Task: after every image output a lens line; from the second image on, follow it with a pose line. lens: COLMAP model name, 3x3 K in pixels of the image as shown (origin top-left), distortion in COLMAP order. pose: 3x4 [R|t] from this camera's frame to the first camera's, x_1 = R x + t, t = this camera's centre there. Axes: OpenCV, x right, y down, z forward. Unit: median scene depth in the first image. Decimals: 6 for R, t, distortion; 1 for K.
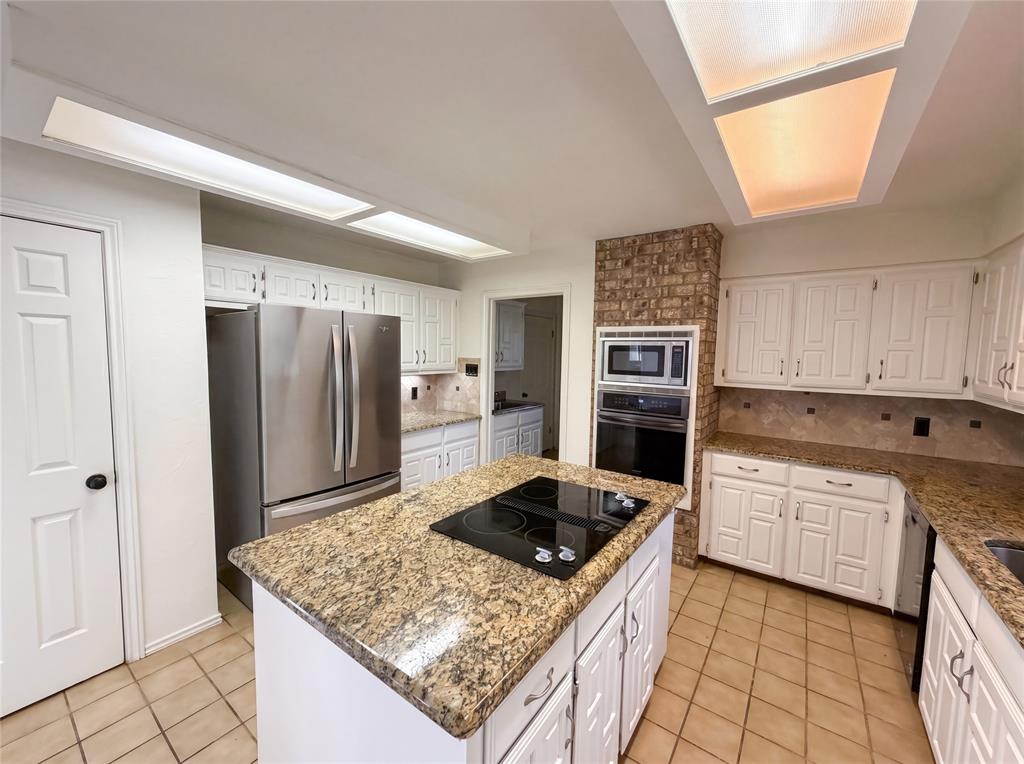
lens RADIAL K [[407.9, 0, 511.0], [0, 407.9, 382.7], [0, 0, 1]] dist [-0.007575, -0.000030]
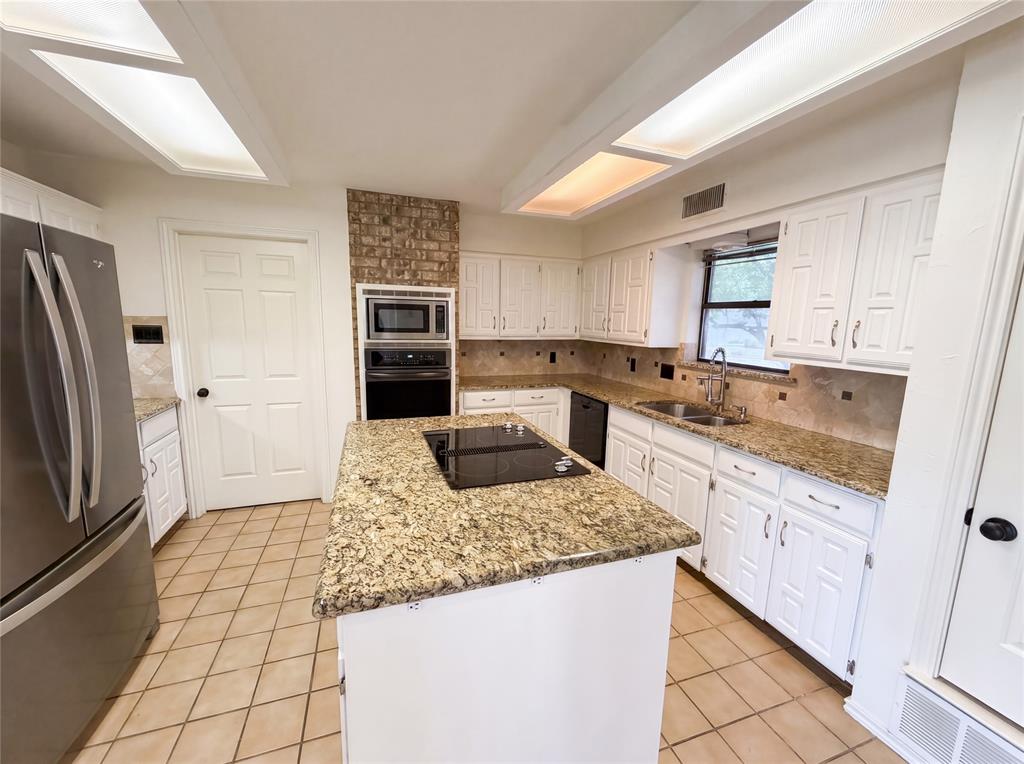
lens RADIAL K [[407.9, 0, 510.2], [0, 407.9, 381.8], [0, 0, 1]] dist [-0.007575, -0.000030]
pose [[0.570843, -0.129470, 0.810787, -0.431594], [0.053643, 0.991260, 0.120521, -0.003748], [-0.819305, -0.025306, 0.572799, 0.166654]]
